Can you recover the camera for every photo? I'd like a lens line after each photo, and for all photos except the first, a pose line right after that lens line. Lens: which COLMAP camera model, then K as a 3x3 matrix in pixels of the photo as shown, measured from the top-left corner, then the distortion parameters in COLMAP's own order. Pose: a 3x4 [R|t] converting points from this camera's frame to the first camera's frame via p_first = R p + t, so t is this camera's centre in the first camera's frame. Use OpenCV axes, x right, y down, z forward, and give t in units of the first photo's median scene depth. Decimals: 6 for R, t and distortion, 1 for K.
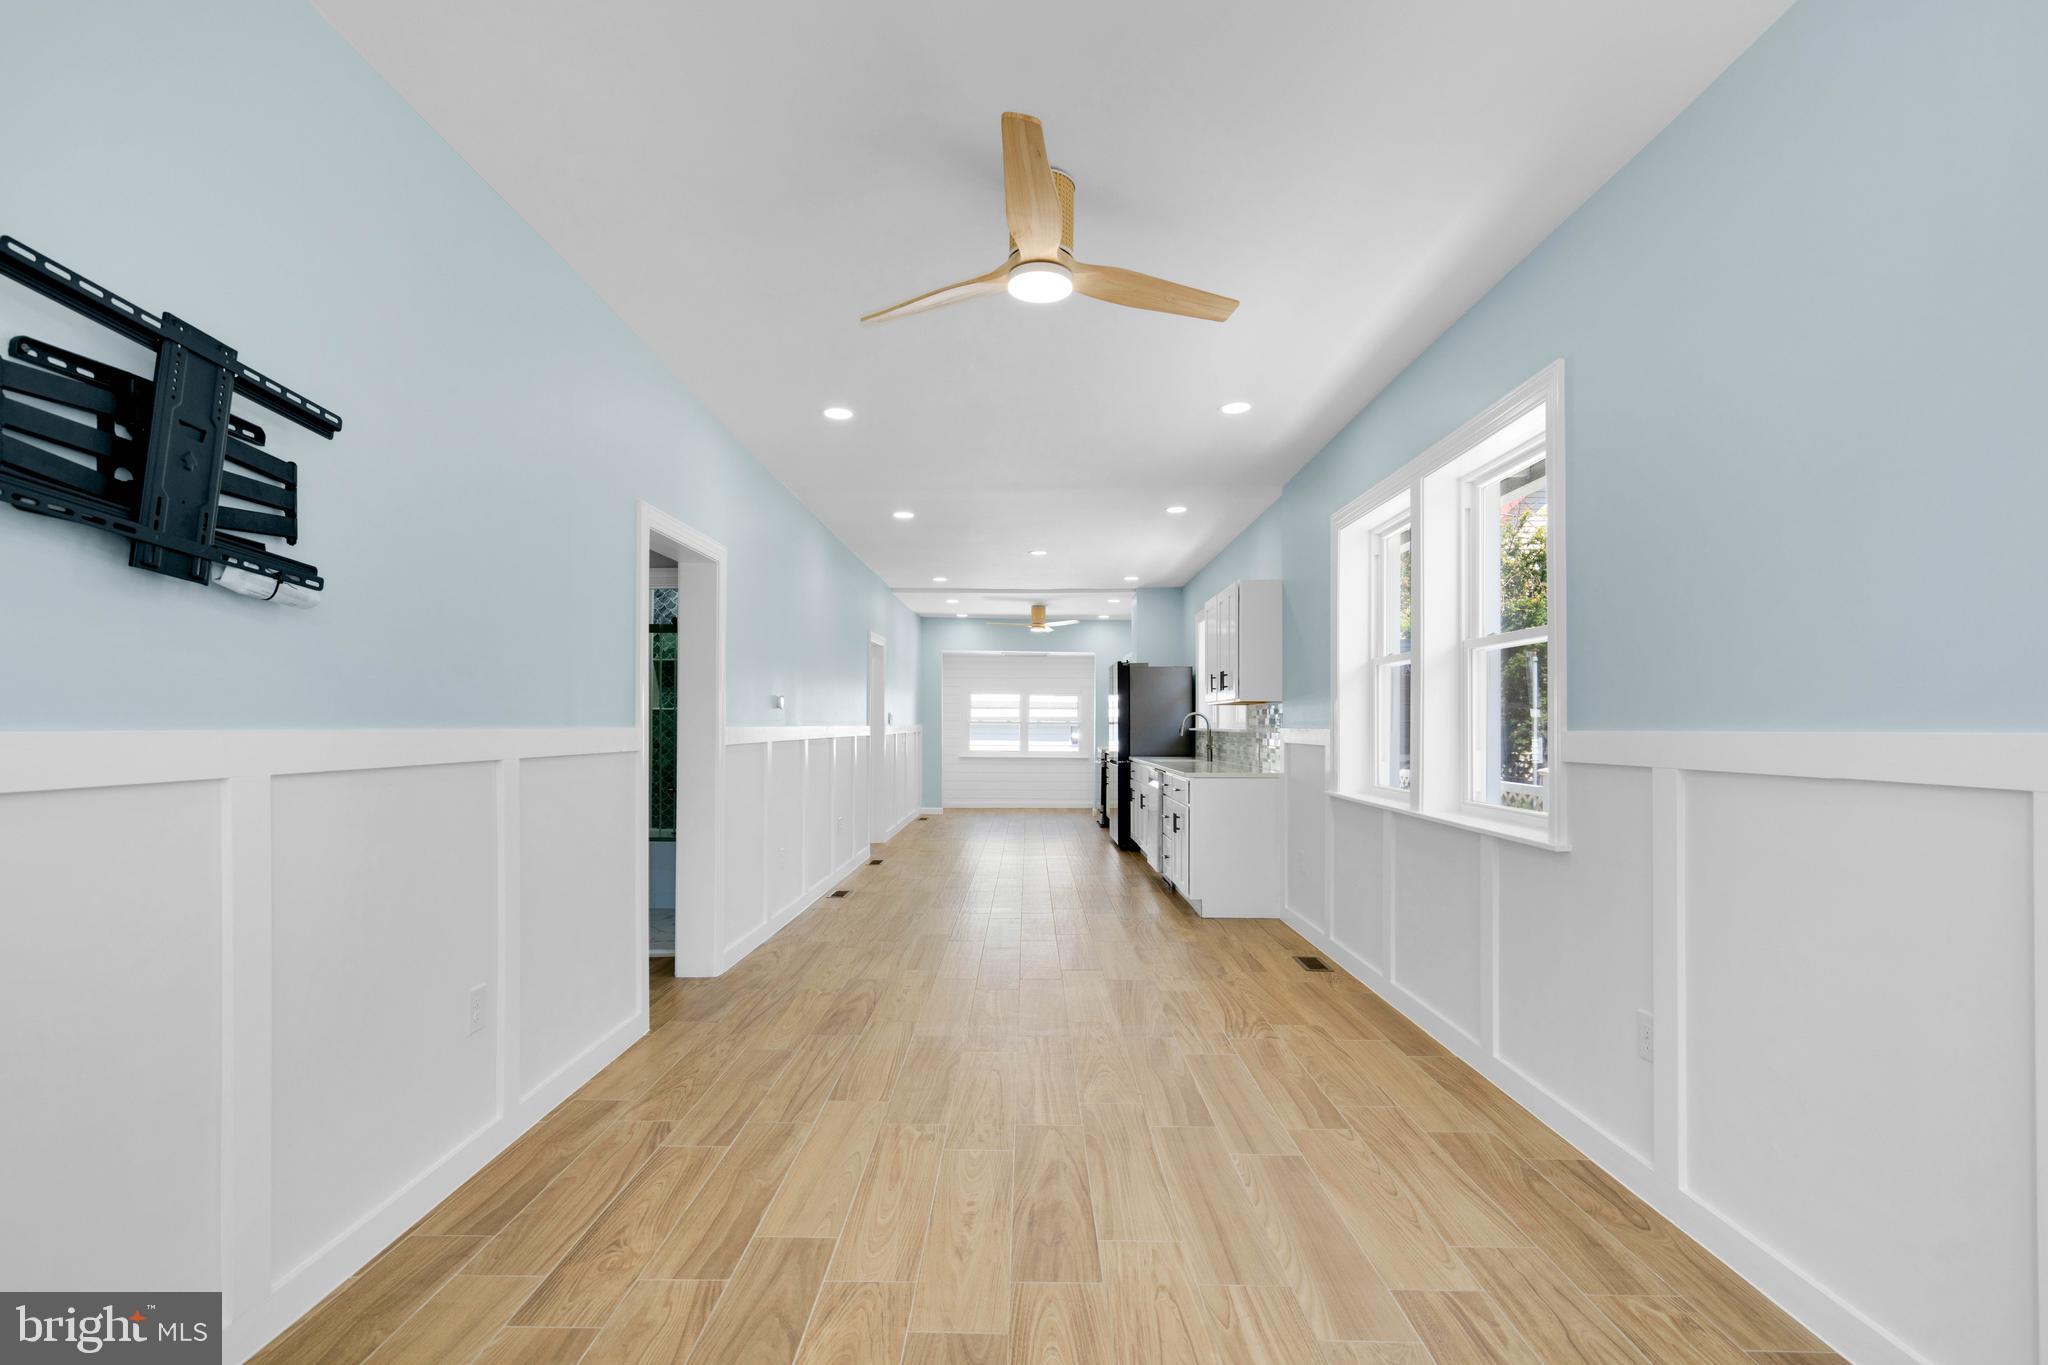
lens RADIAL K [[952.3, 0, 1036.2], [0, 952.3, 724.2], [0, 0, 1]] dist [-0.042003, 0.001805]
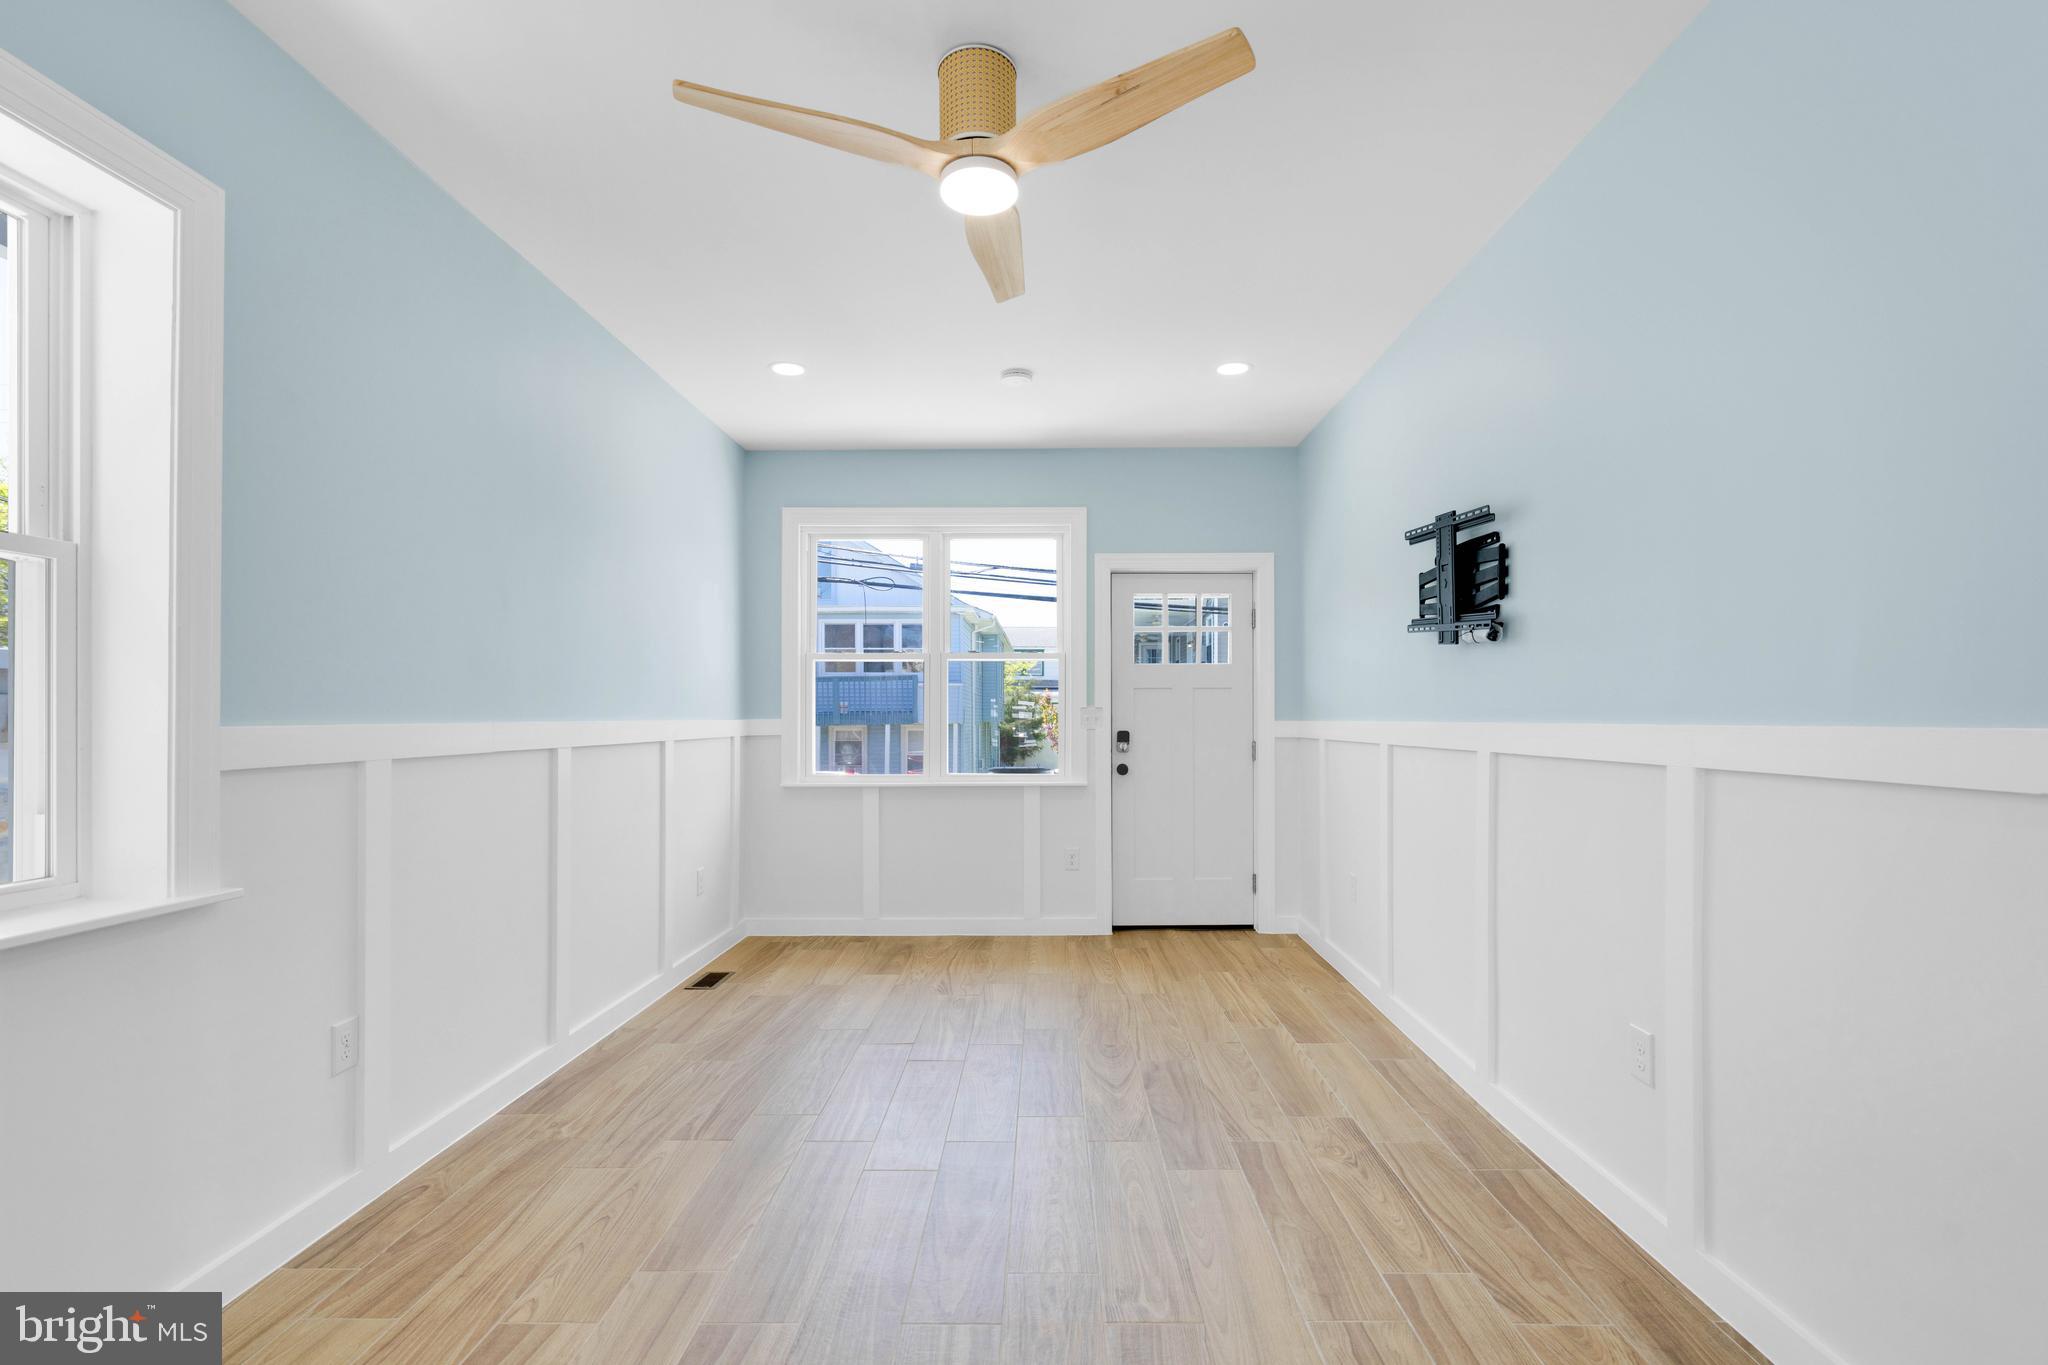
lens RADIAL K [[952.3, 0, 1047.2], [0, 952.3, 714.7], [0, 0, 1]] dist [-0.042003, 0.001805]
pose [[-0.999957, -0.002451, 0.008940, -0.068486], [-0.002503, 0.999979, -0.005901, 0.002255], [-0.008925, -0.005923, -0.999943, 1.954434]]
